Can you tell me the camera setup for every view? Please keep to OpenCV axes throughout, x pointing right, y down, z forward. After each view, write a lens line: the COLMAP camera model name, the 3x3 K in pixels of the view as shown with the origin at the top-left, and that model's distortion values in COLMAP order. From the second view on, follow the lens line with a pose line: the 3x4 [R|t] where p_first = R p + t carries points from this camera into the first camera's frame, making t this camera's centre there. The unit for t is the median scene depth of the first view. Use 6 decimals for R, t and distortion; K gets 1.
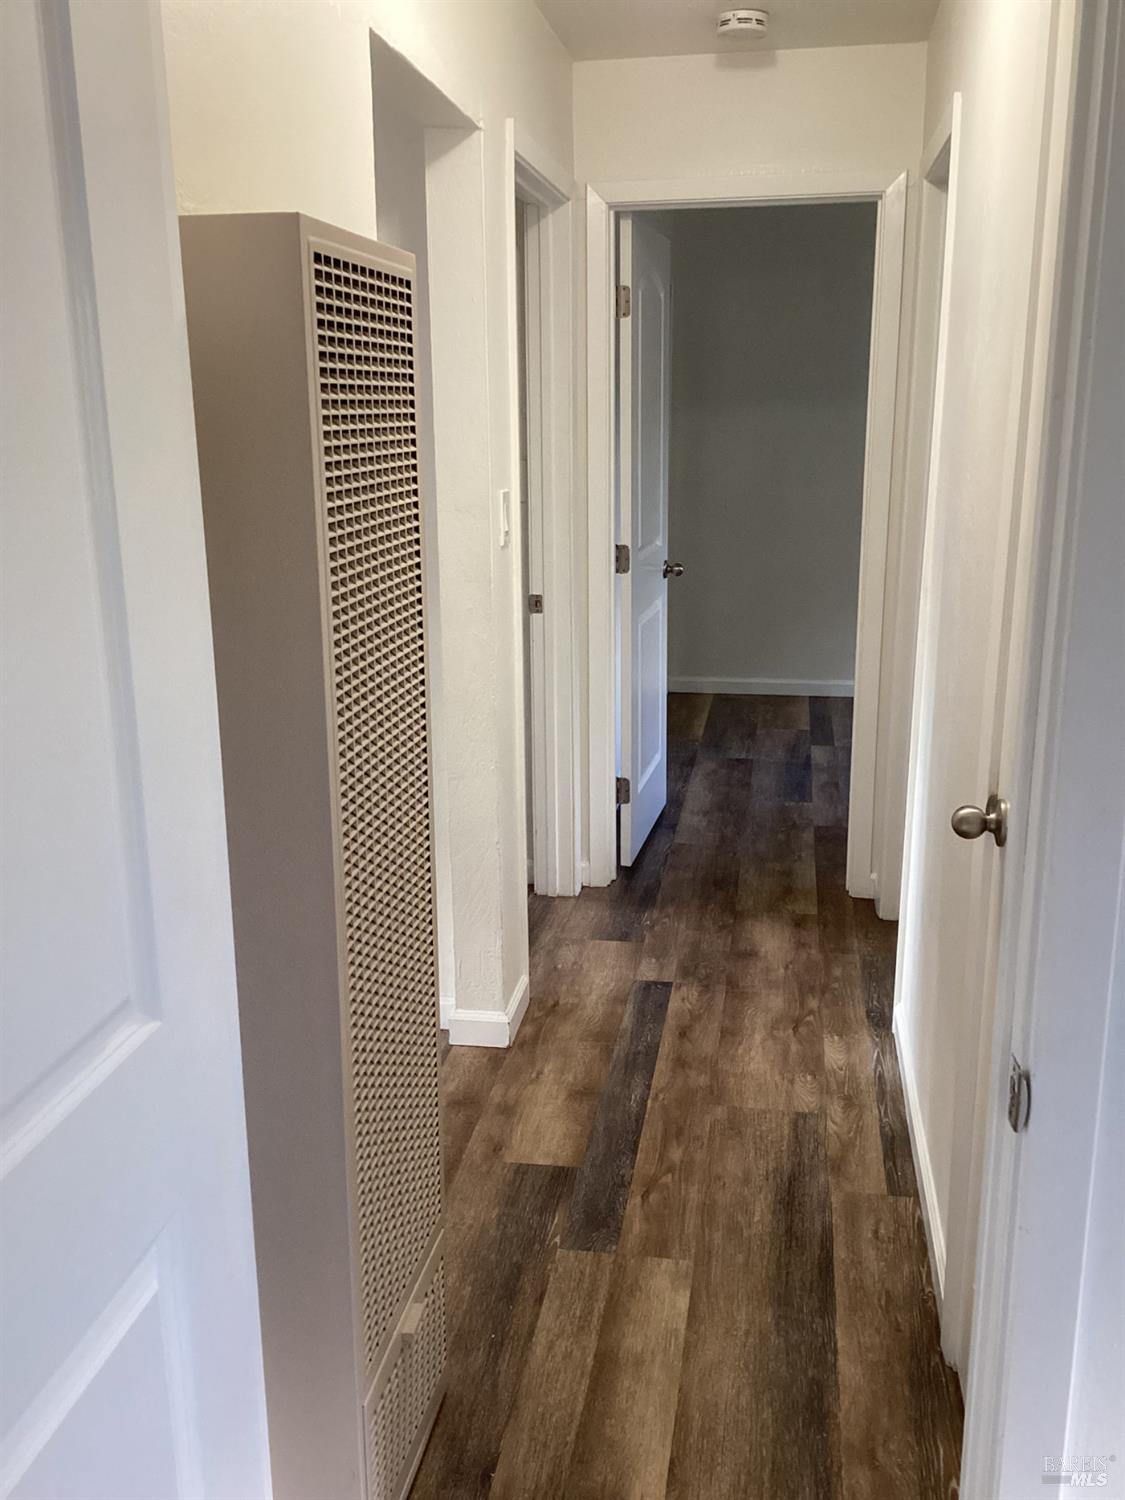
lens RADIAL K [[1350.2, 0, 562.6], [0, 1350.2, 749.3], [0, 0, 1]] dist [0.093502, -0.166163]
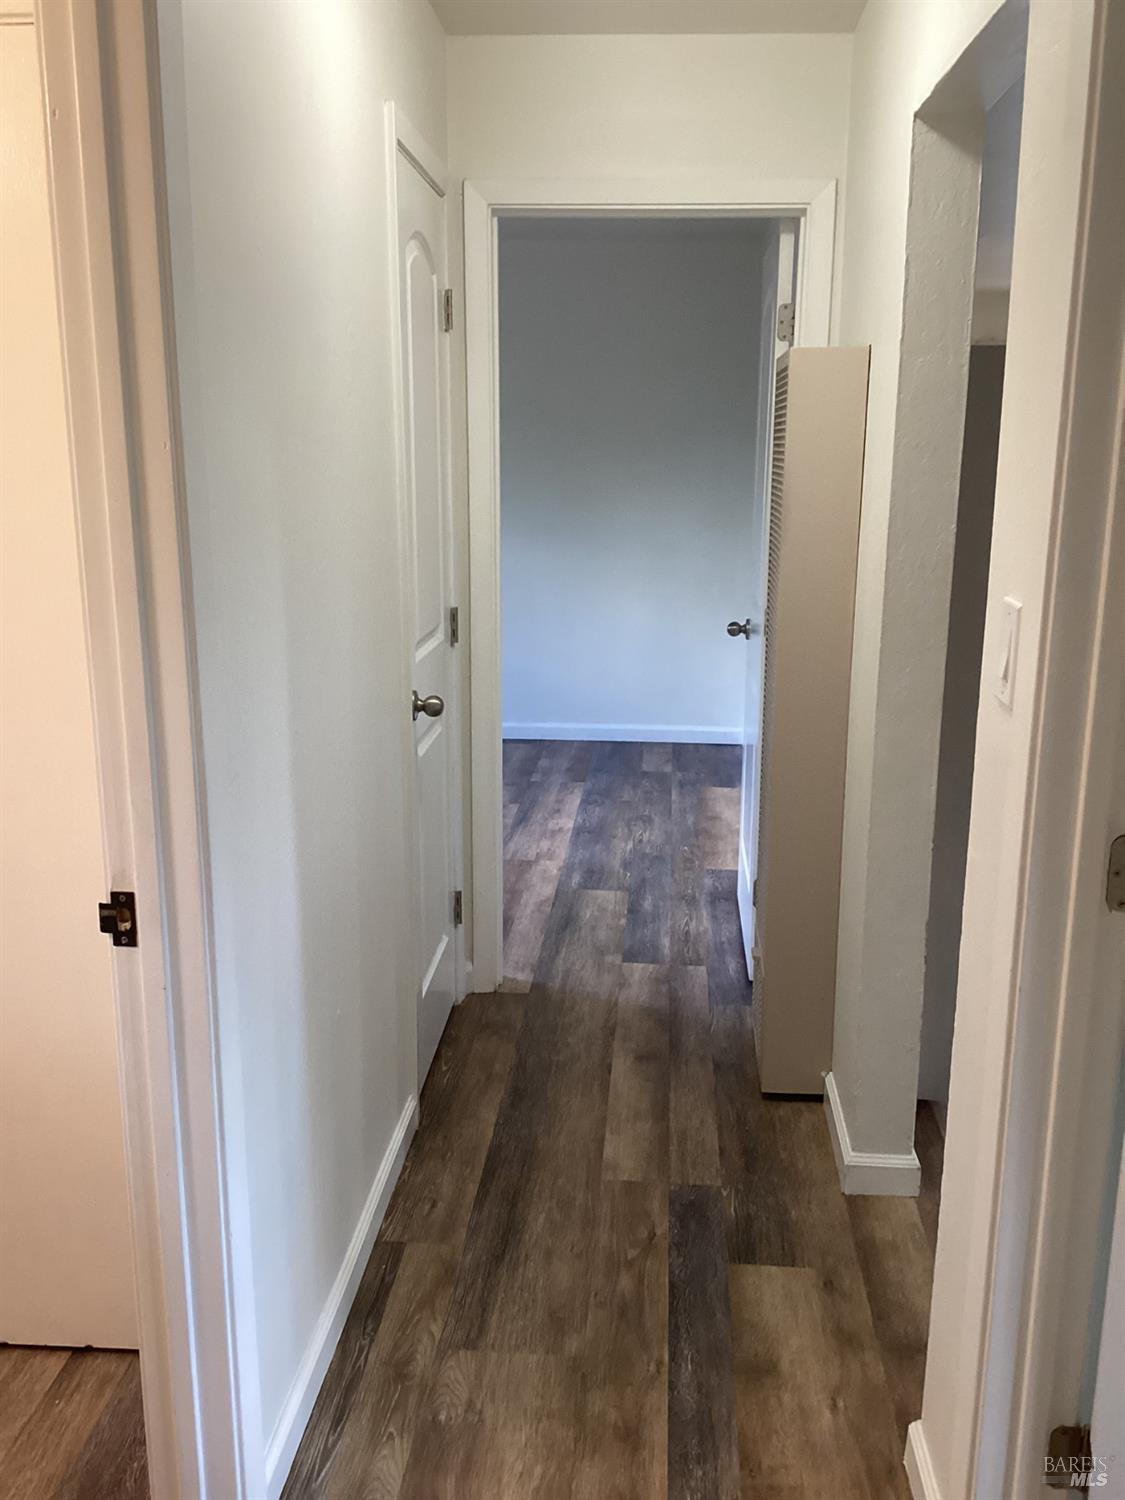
lens RADIAL K [[1350.2, 0, 562.9], [0, 1350.2, 751.6], [0, 0, 1]] dist [0.093502, -0.166163]
pose [[-0.996144, 0.020978, -0.085183, 0.198389], [-0.020526, 0.888301, 0.458802, -0.428281], [0.085293, 0.458781, -0.884446, 1.678634]]
